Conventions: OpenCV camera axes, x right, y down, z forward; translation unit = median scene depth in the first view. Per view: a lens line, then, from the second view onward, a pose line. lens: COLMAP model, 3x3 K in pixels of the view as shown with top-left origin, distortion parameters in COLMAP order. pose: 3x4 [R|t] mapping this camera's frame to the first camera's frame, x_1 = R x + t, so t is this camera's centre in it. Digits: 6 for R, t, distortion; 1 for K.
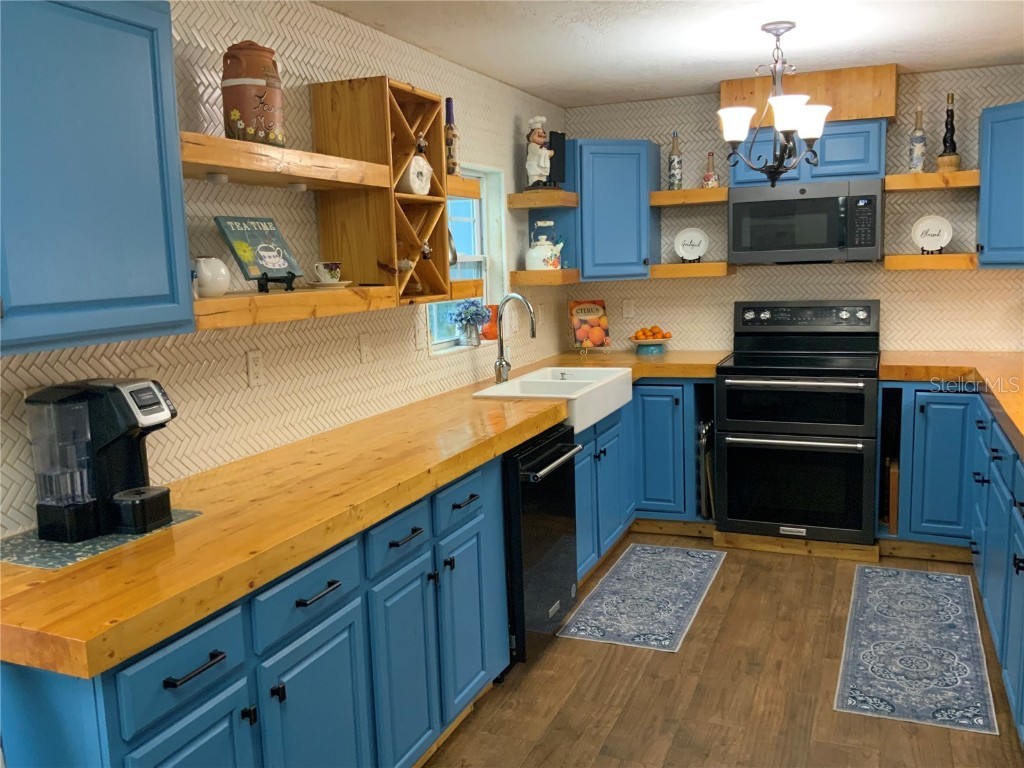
lens RADIAL K [[881.8, 0, 510.4], [0, 881.8, 382.6], [0, 0, 1]] dist [0.045227, -0.071471]
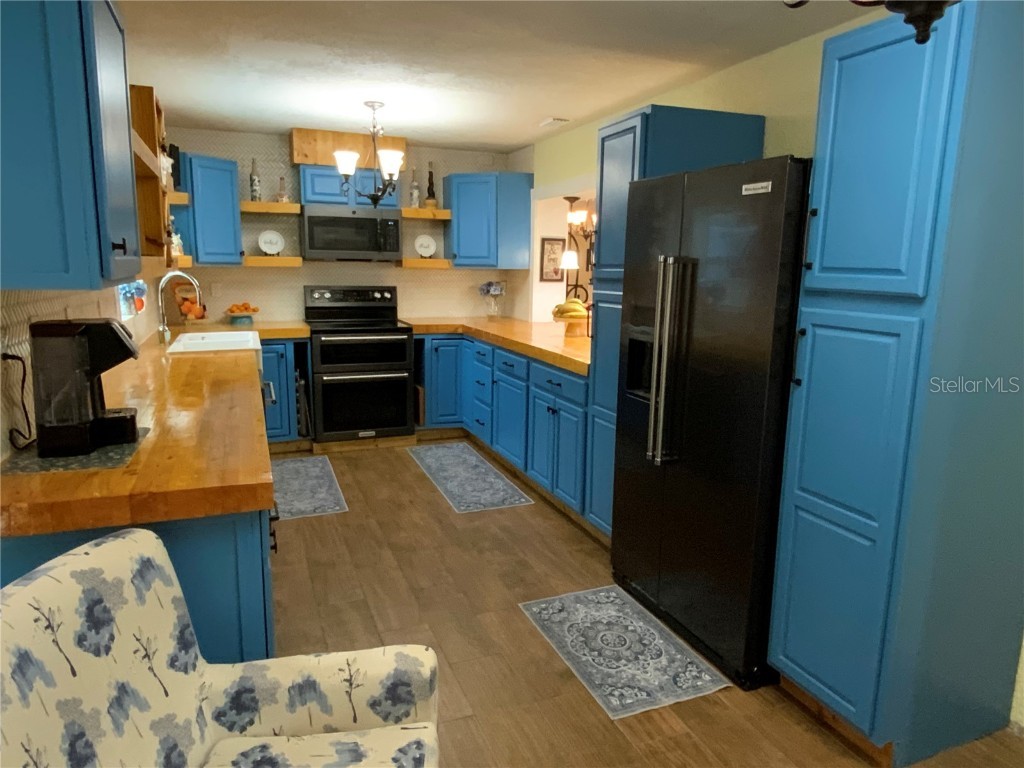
lens RADIAL K [[668.9, 0, 513.3], [0, 668.9, 388.2], [0, 0, 1]] dist [0.037822, -0.006384]
pose [[0.717352, -0.086650, 0.691302, -0.321932], [0.060248, 0.996234, 0.062353, 0.031825], [-0.694101, -0.003079, 0.719871, -0.023766]]
